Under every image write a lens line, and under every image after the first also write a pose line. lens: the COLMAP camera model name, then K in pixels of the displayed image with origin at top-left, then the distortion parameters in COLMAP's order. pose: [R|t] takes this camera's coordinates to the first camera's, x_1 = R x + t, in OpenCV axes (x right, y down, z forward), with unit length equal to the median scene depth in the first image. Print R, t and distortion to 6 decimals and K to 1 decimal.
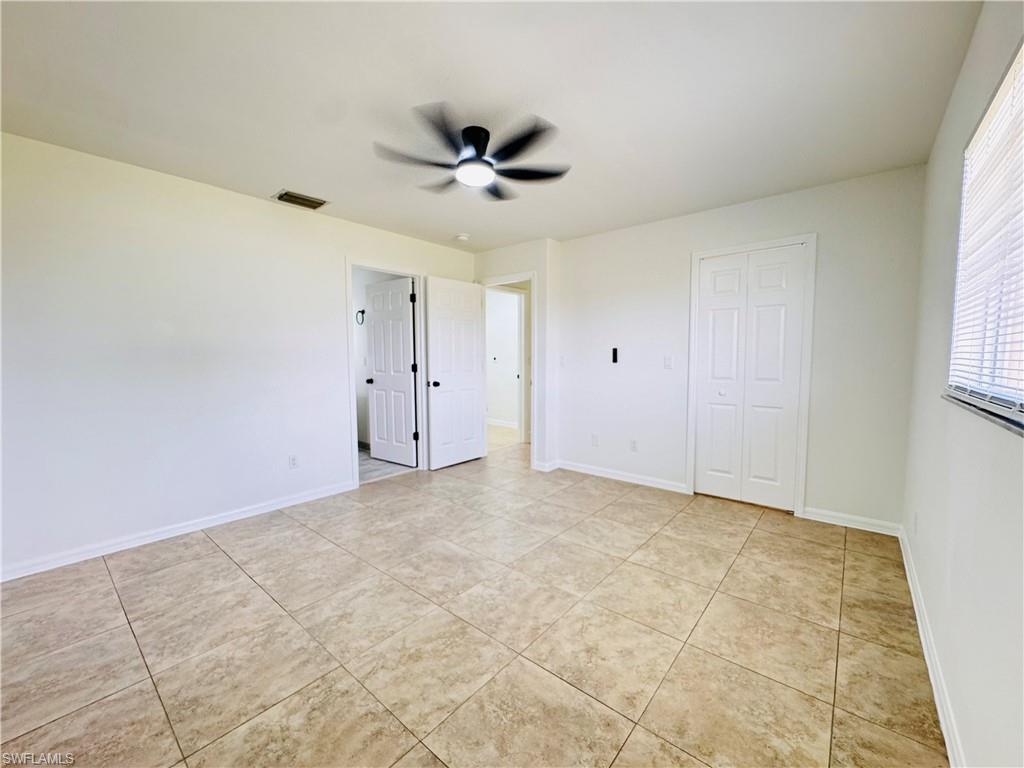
lens RADIAL K [[407.2, 0, 512.0], [0, 407.2, 384.0], [0, 0, 1]] dist [0.001335, 0.000157]
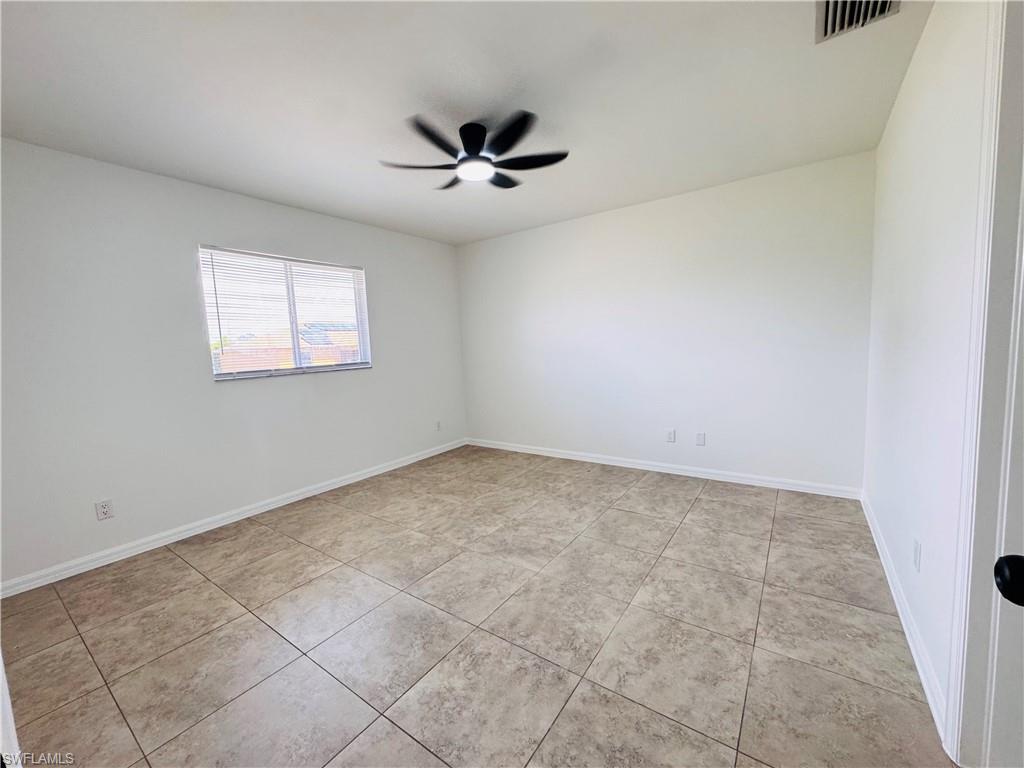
lens RADIAL K [[407.2, 0, 512.0], [0, 407.2, 384.0], [0, 0, 1]] dist [0.001335, 0.000157]
pose [[-0.995444, 0.054132, -0.078489, -0.072125], [0.040366, 0.985058, 0.167426, -0.149778], [0.086379, 0.163495, -0.982755, 2.112057]]
